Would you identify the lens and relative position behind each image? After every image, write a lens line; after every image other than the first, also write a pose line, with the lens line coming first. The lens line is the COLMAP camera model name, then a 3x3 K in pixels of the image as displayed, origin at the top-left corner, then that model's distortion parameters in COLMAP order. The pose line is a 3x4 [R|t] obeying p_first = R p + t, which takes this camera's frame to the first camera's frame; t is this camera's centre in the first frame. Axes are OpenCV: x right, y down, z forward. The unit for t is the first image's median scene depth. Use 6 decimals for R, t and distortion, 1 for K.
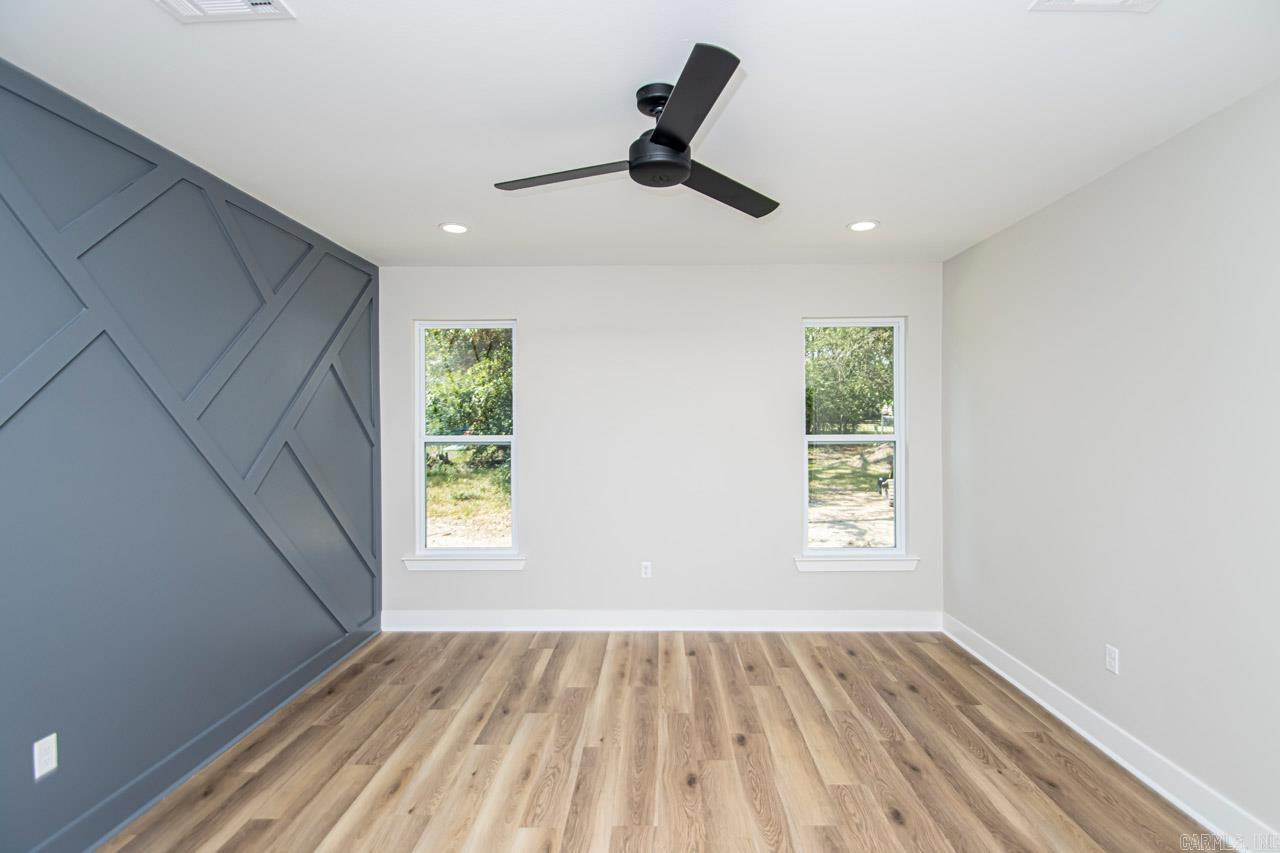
lens RADIAL K [[588.3, 0, 655.1], [0, 588.3, 424.9], [0, 0, 1]] dist [0.020987, -0.023987]
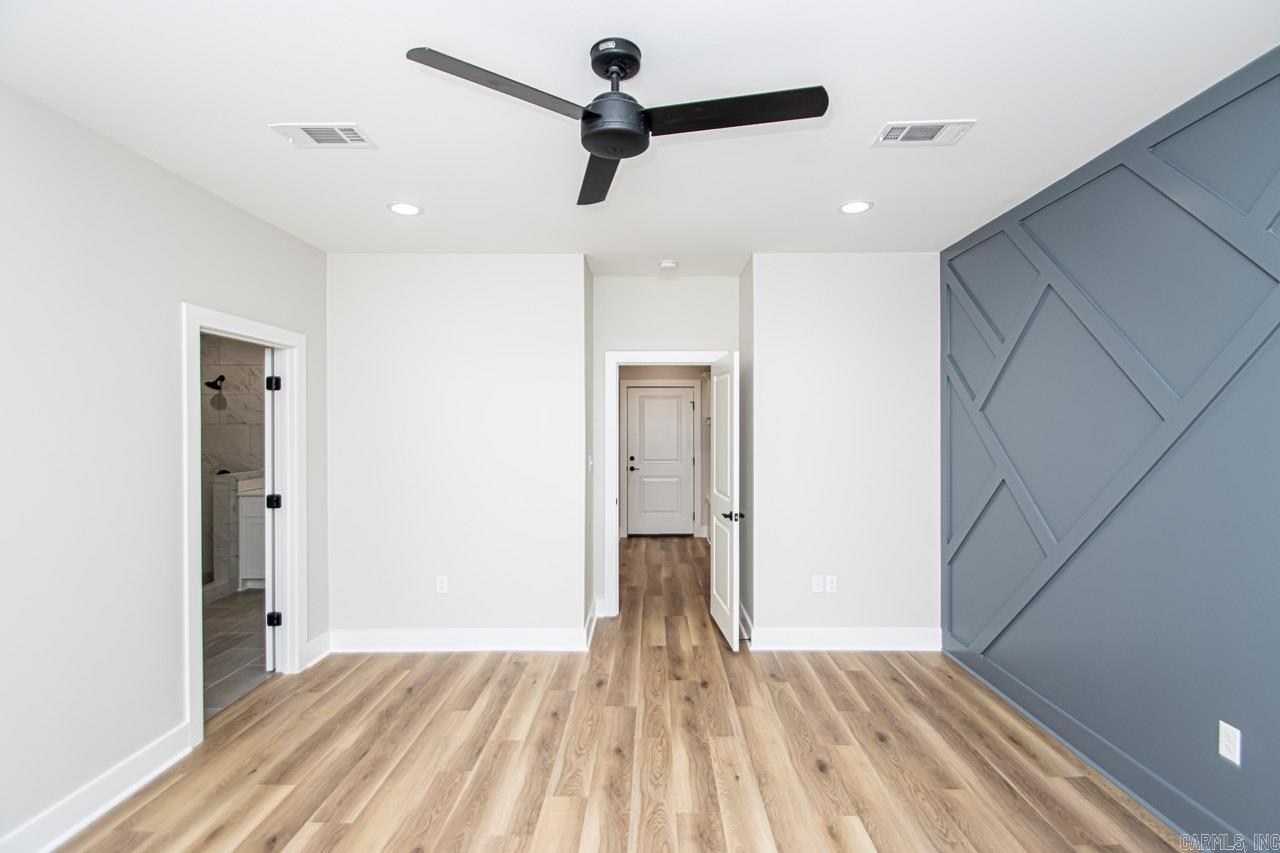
lens RADIAL K [[588.3, 0, 655.1], [0, 588.3, 424.9], [0, 0, 1]] dist [0.020987, -0.023987]
pose [[-0.999658, 0.008007, -0.024889, -0.018603], [0.007653, 0.999868, 0.014303, -0.003031], [0.025000, 0.014107, -0.999588, 1.208271]]
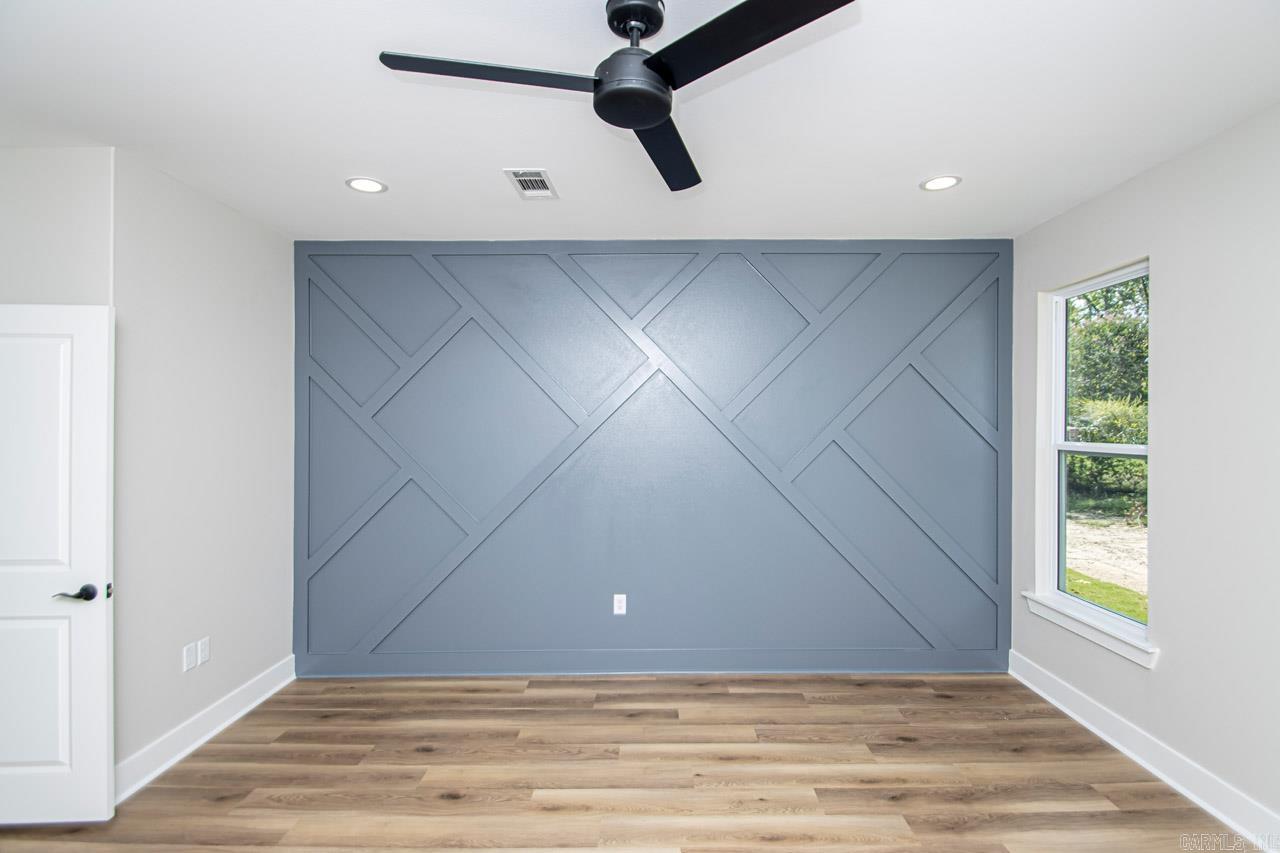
lens RADIAL K [[588.3, 0, 655.1], [0, 588.3, 424.9], [0, 0, 1]] dist [0.020987, -0.023987]
pose [[0.024519, 0.004820, -0.999688, 0.500268], [-0.010525, 0.999934, 0.004563, -0.004048], [0.999644, 0.010410, 0.024568, 0.645993]]
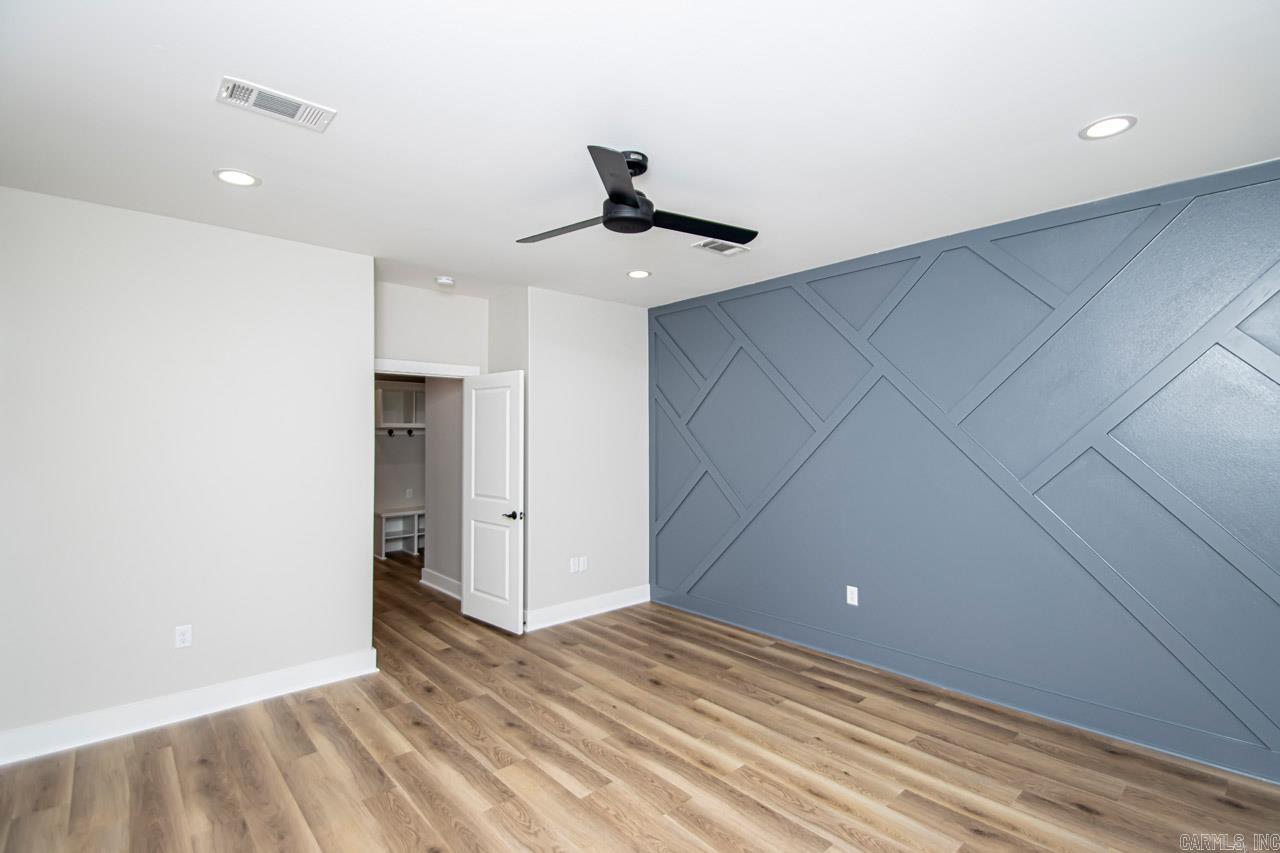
lens RADIAL K [[586.5, 0, 652.0], [0, 586.5, 422.1], [0, 0, 1]] dist [0.002654, -0.014393]
pose [[-0.721993, -0.005190, -0.691881, 0.512502], [-0.001820, 0.999983, -0.005602, -0.006734], [0.691898, -0.002785, -0.721989, 1.207569]]
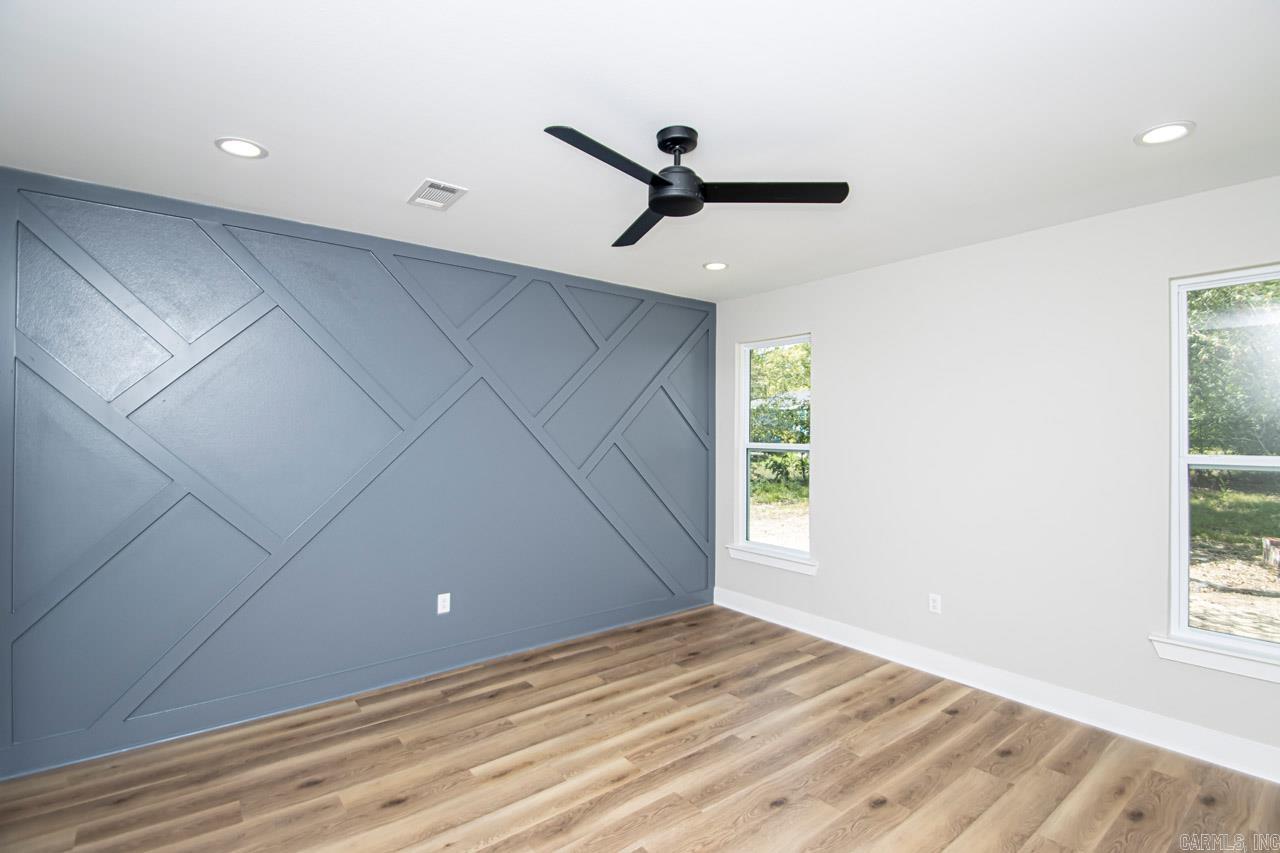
lens RADIAL K [[586.5, 0, 652.0], [0, 586.5, 422.1], [0, 0, 1]] dist [0.002654, -0.014393]
pose [[0.639144, -0.003718, -0.769078, 0.522141], [-0.015663, 0.999718, -0.017850, 0.002608], [0.768928, 0.023455, 0.638905, 0.172323]]
